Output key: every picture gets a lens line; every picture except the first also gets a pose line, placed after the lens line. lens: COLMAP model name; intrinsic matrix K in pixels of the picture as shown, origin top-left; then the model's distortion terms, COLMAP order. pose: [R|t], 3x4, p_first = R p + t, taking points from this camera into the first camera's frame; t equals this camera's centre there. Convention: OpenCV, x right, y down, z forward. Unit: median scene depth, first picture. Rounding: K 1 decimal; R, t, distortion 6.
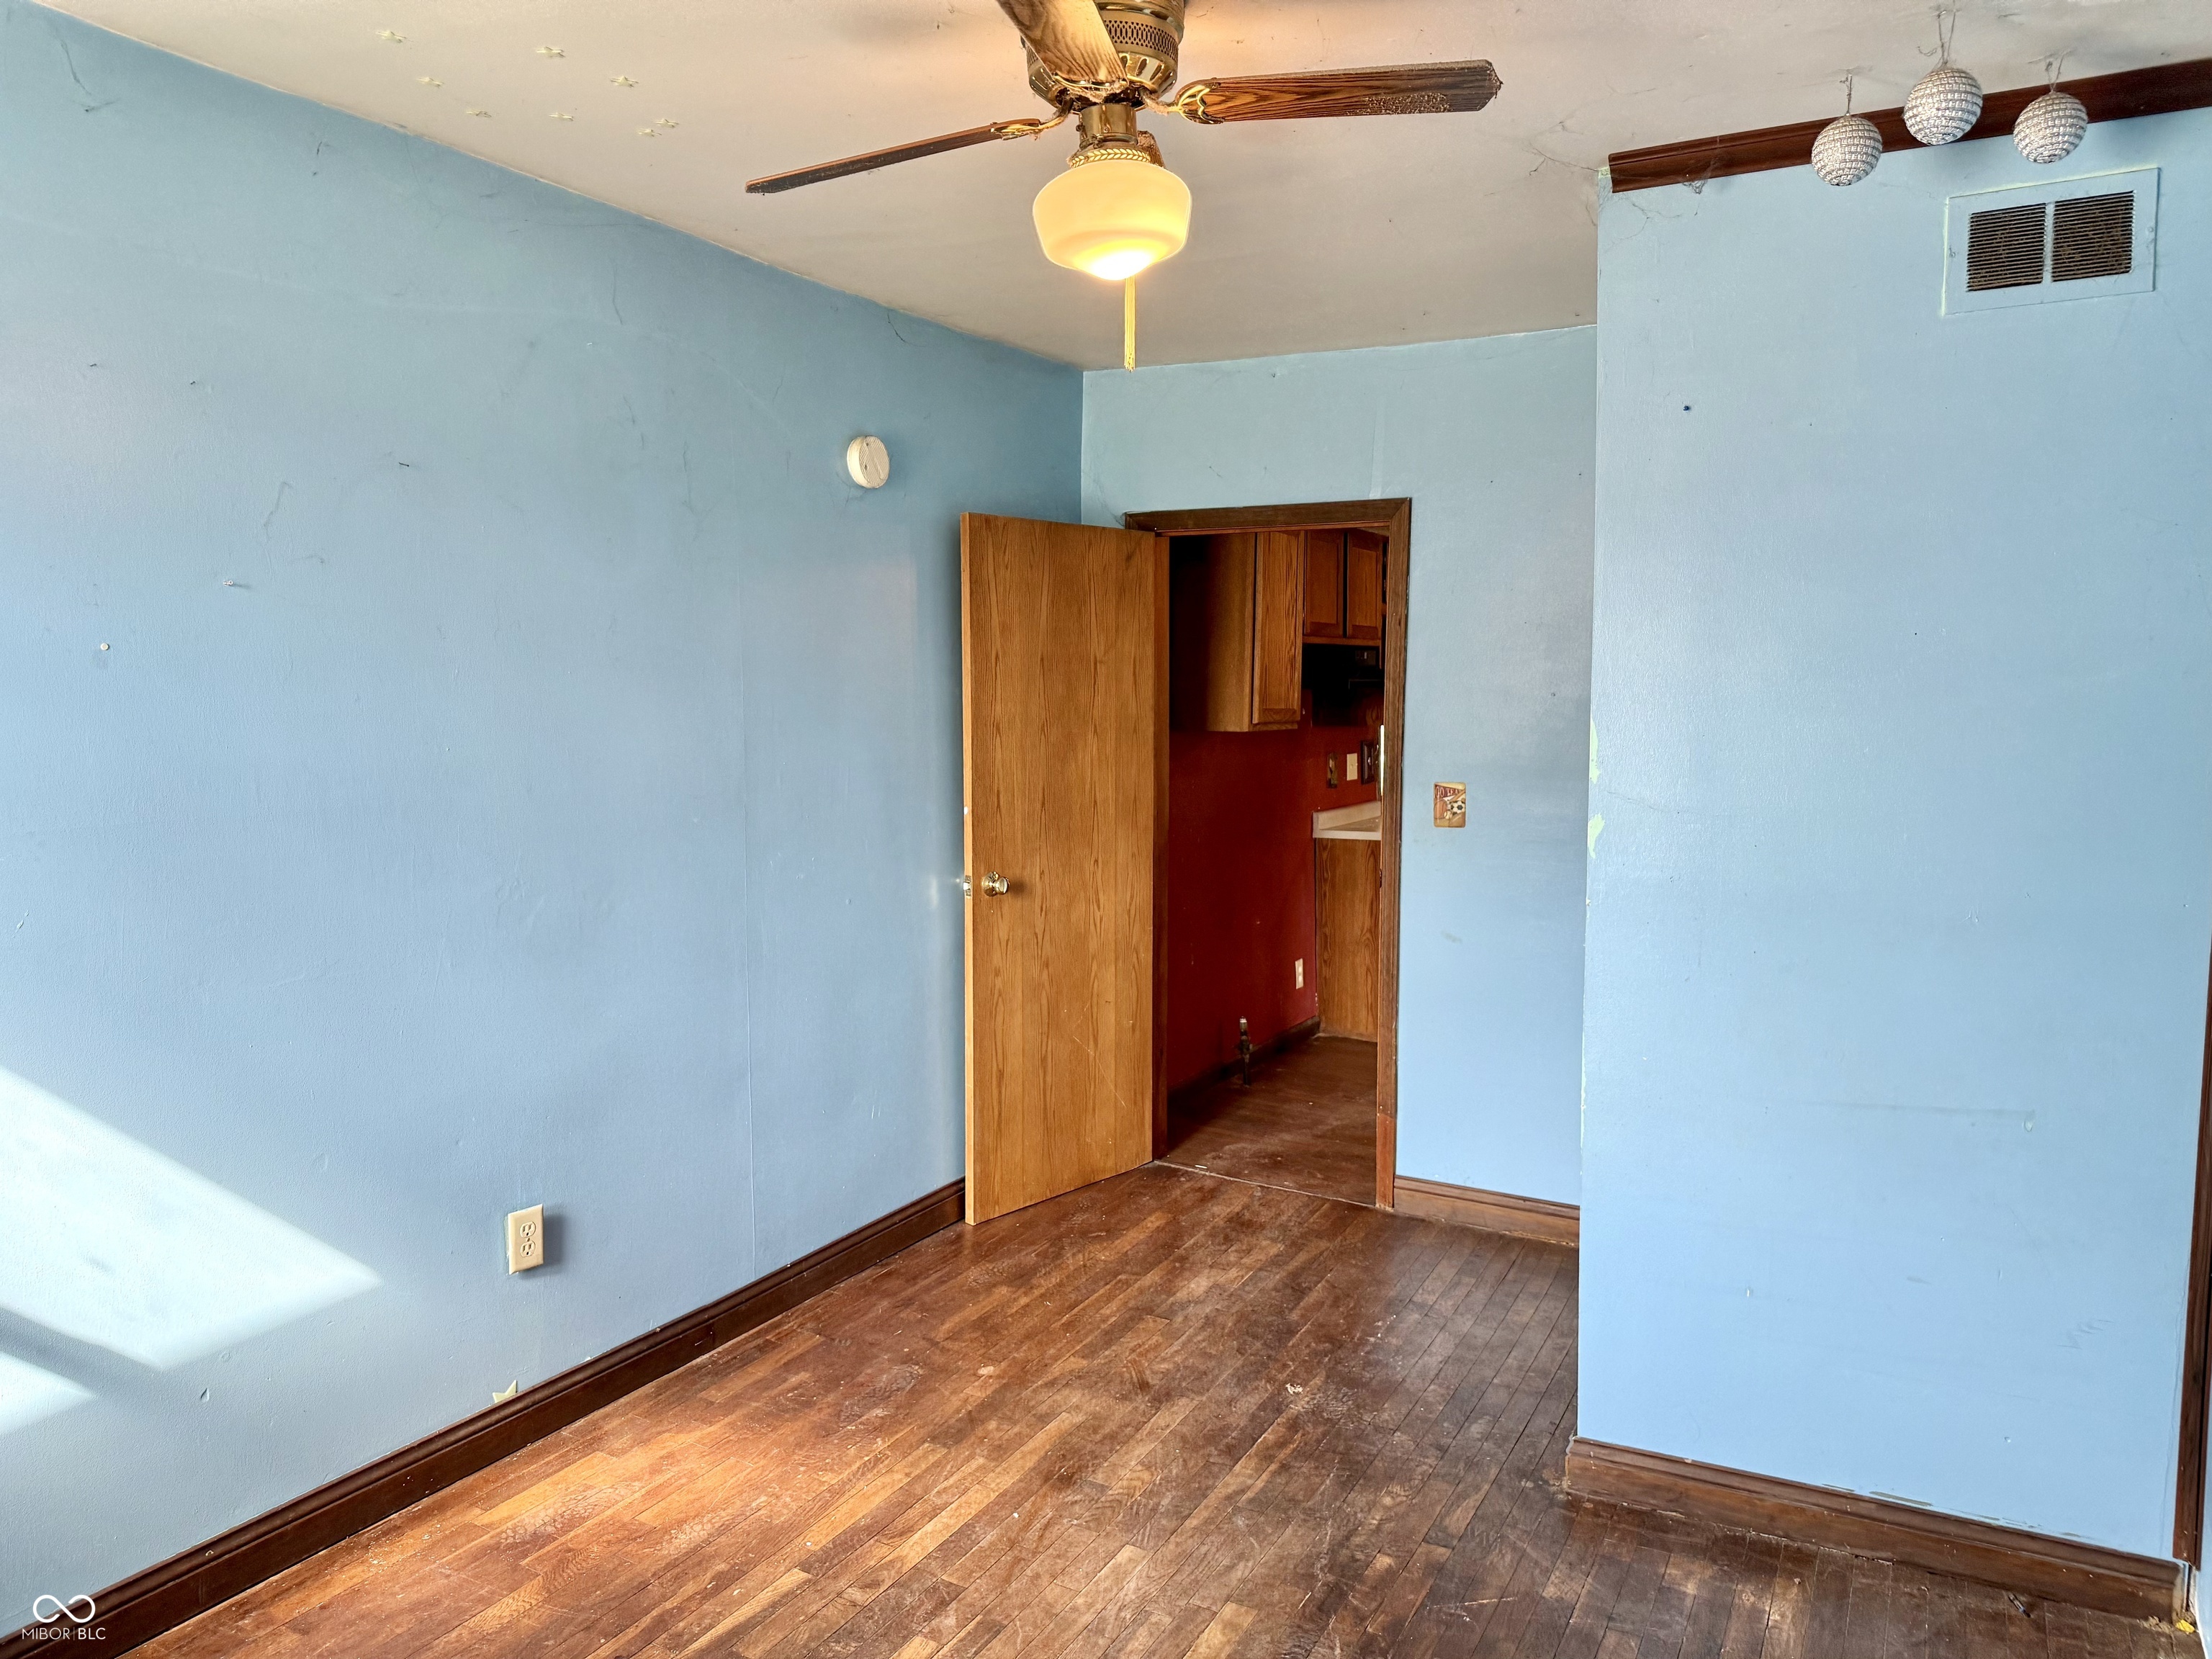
lens RADIAL K [[1592.0, 0, 1115.2], [0, 1592.0, 819.5], [0, 0, 1]] dist [0.223763, -0.233611]
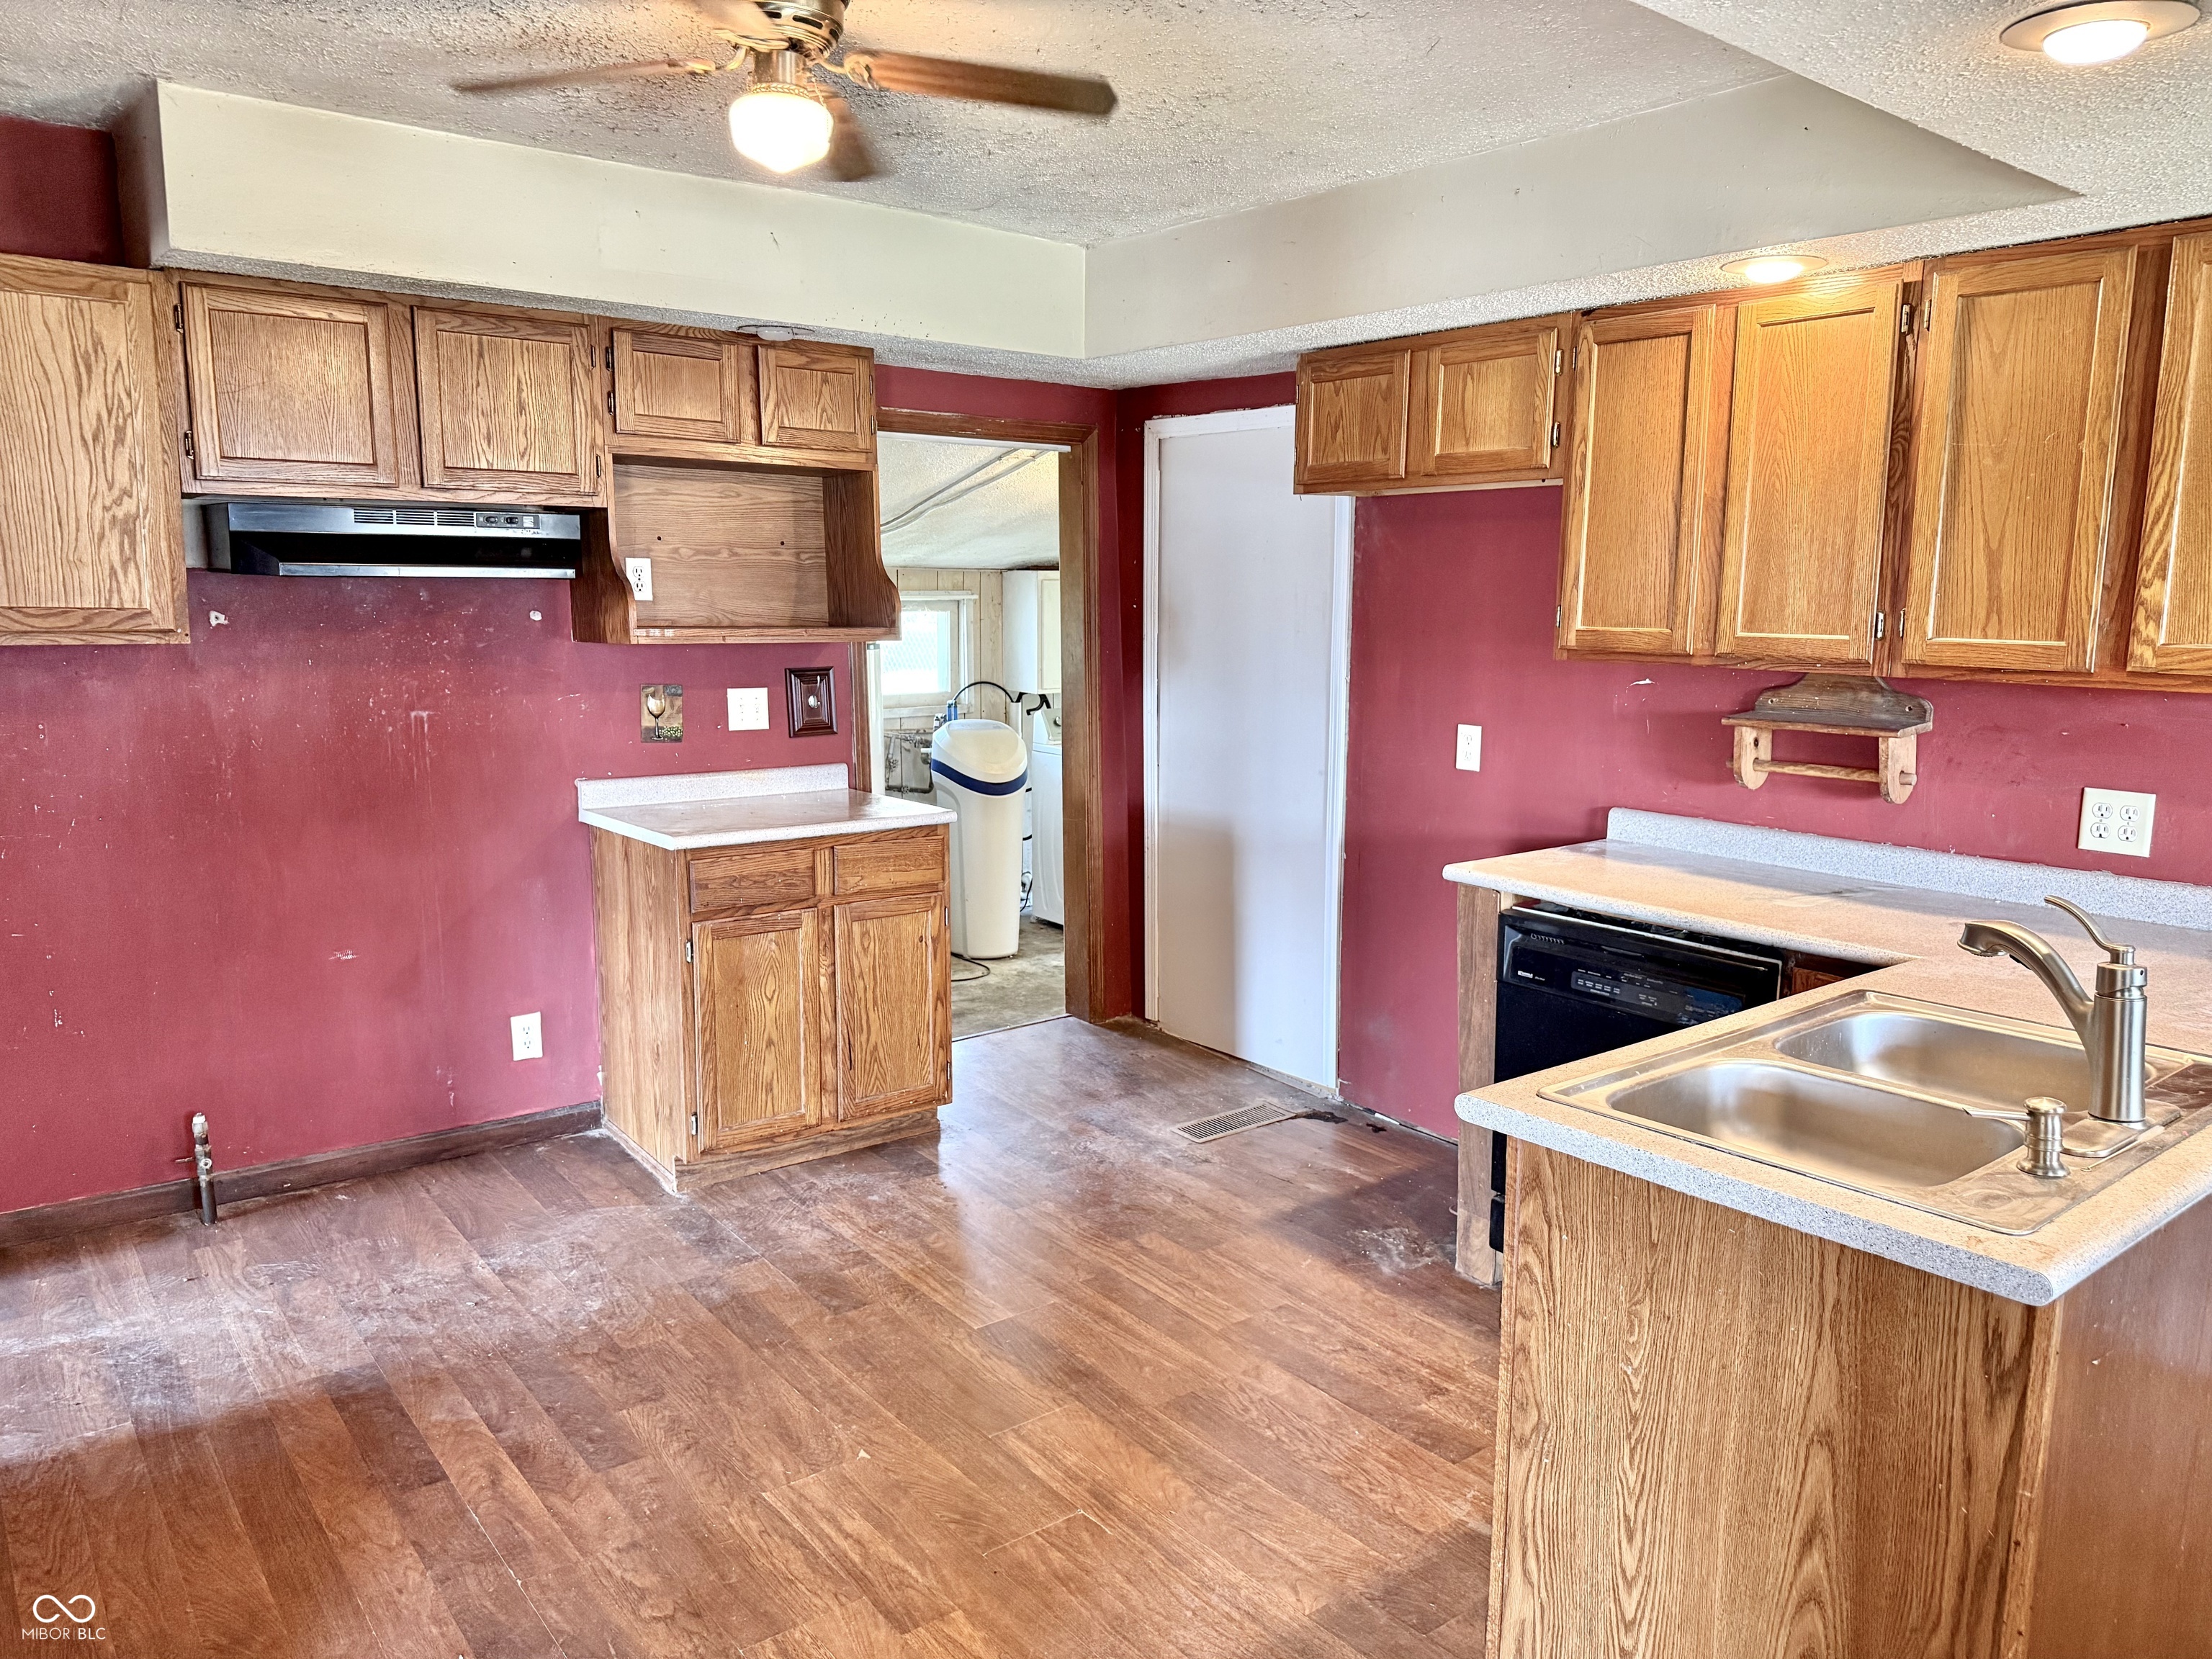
lens RADIAL K [[1541.2, 0, 1118.7], [0, 1541.2, 838.5], [0, 0, 1]] dist [0.080927, -0.123364]
pose [[0.923341, 0.076469, -0.376289, 0.822029], [-0.049195, 0.995452, 0.081581, -0.062162], [0.380816, -0.056816, 0.922904, 0.784184]]
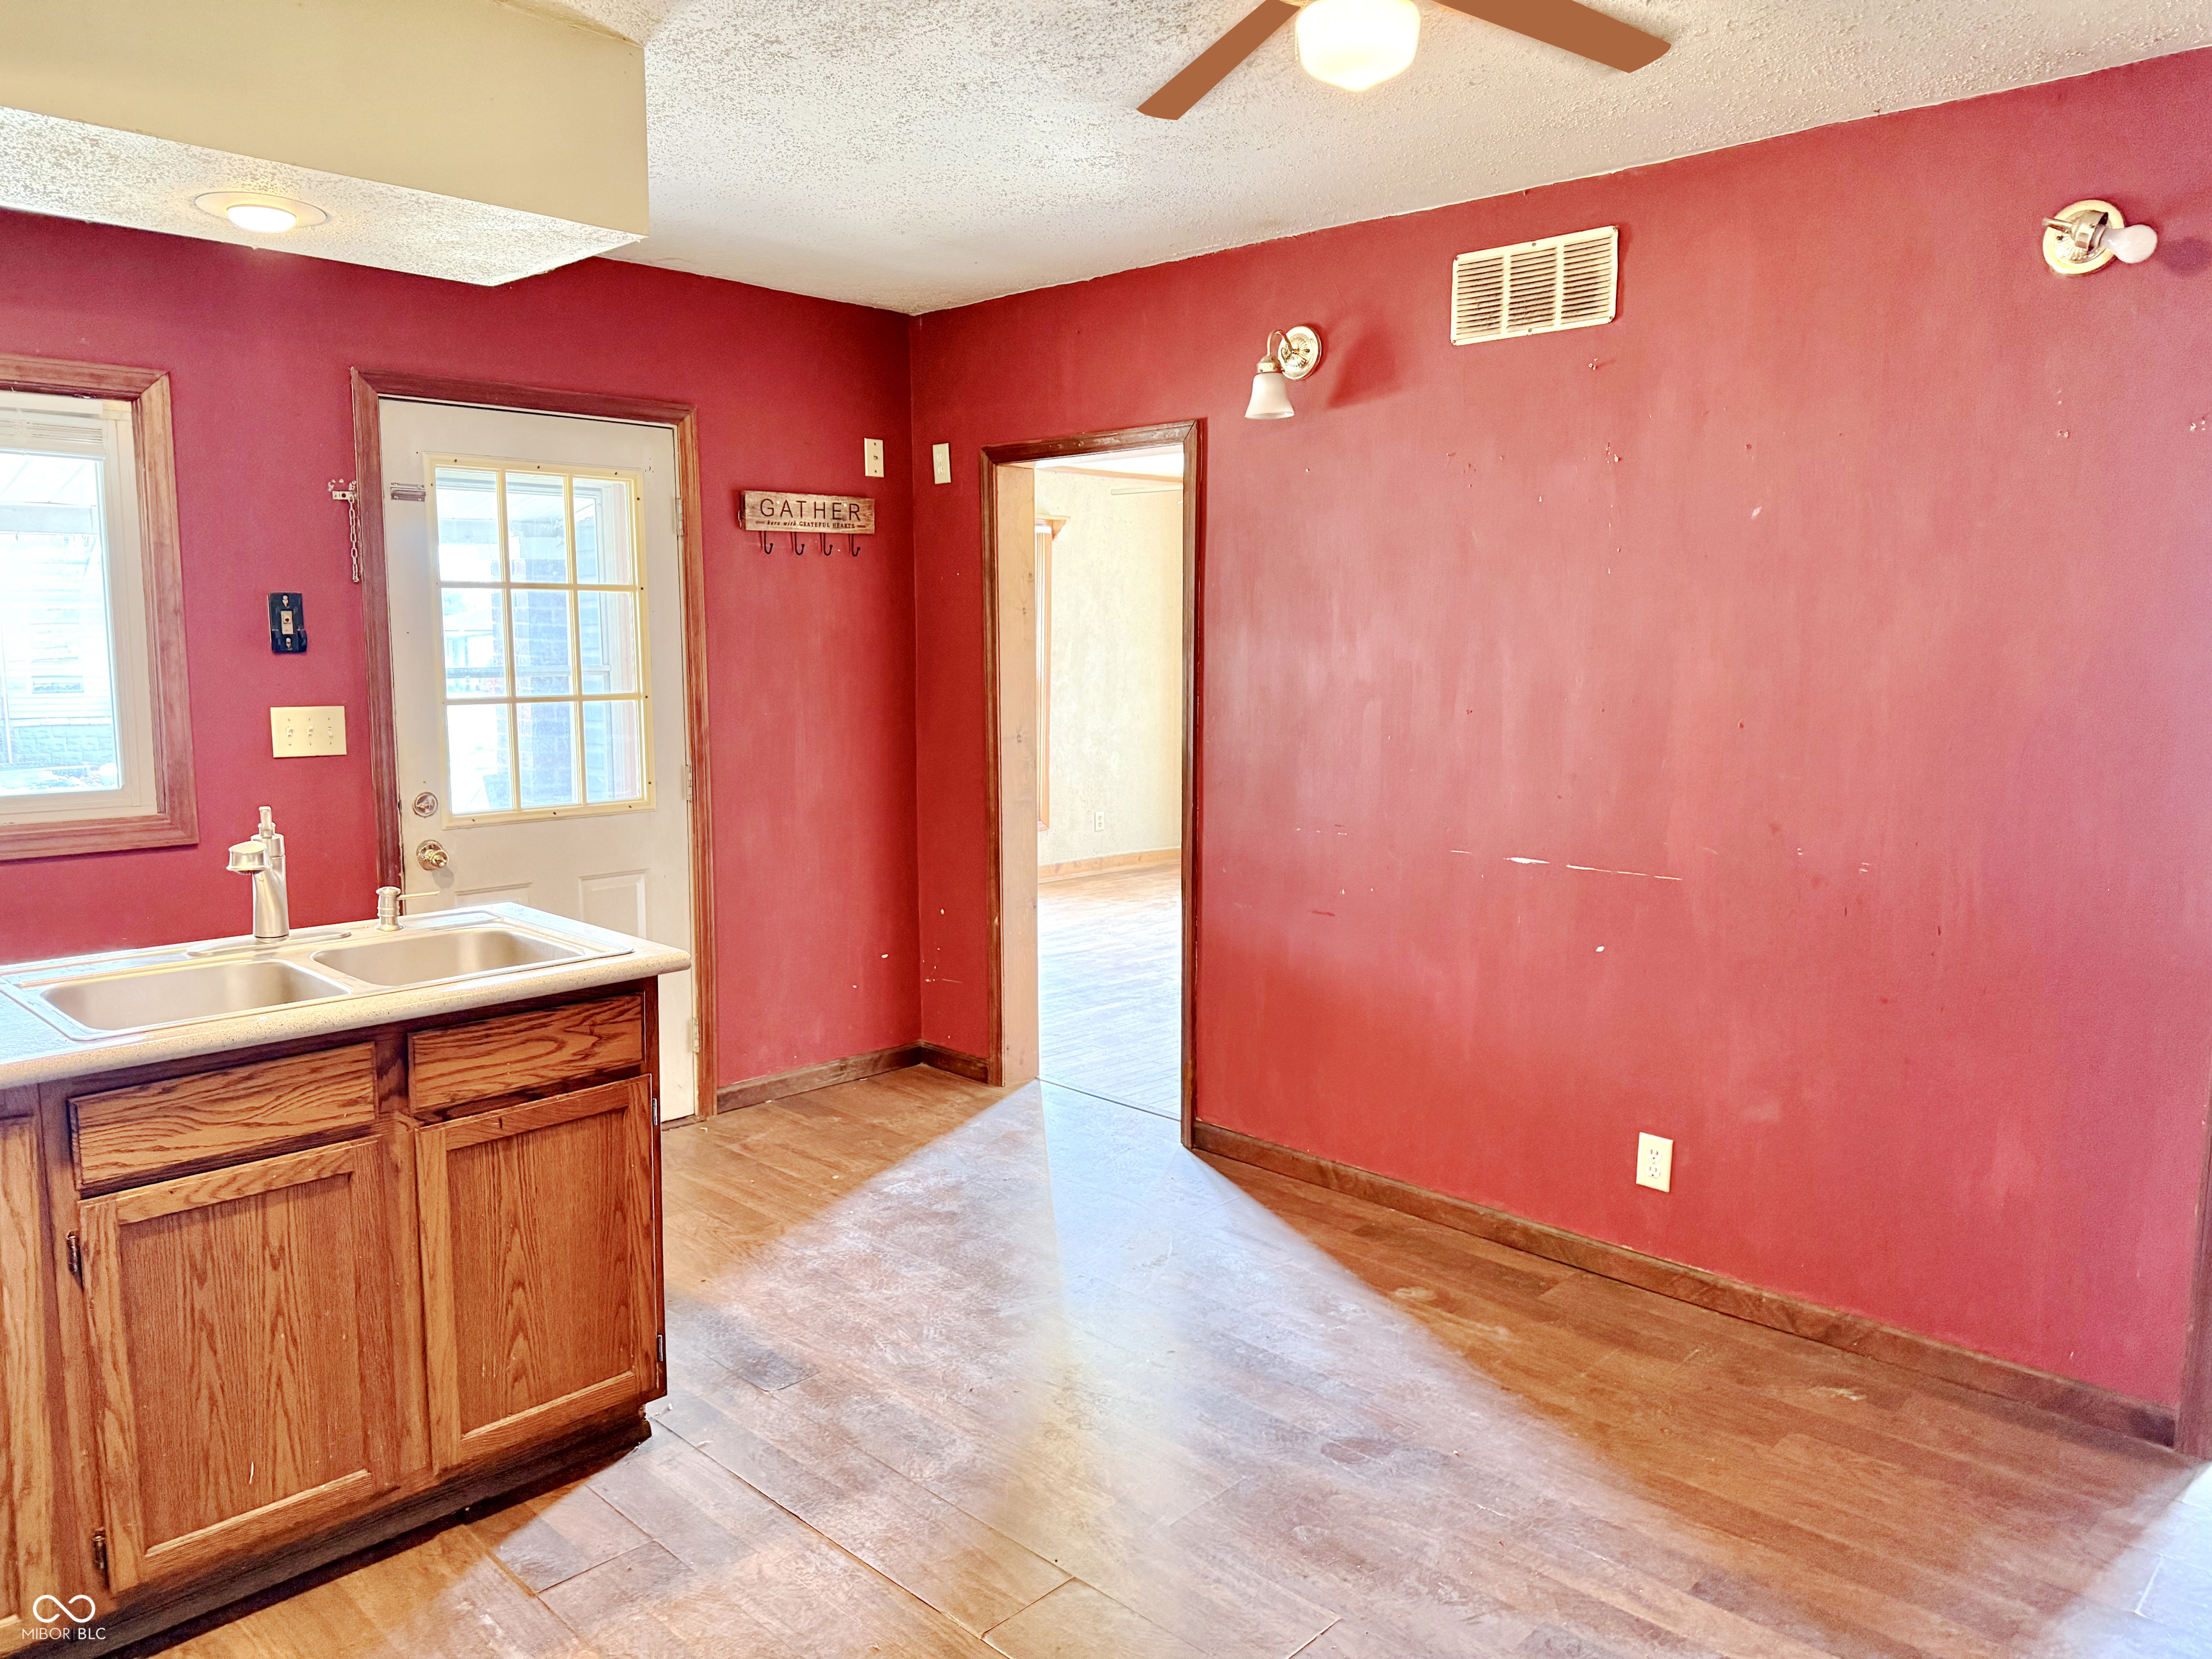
lens RADIAL K [[1541.2, 0, 1118.7], [0, 1541.2, 838.5], [0, 0, 1]] dist [0.080927, -0.123364]
pose [[-0.968625, -0.032519, 0.246388, 0.453676], [0.022243, 0.976081, 0.216267, -0.130839], [-0.247528, 0.214962, -0.944734, 1.703791]]
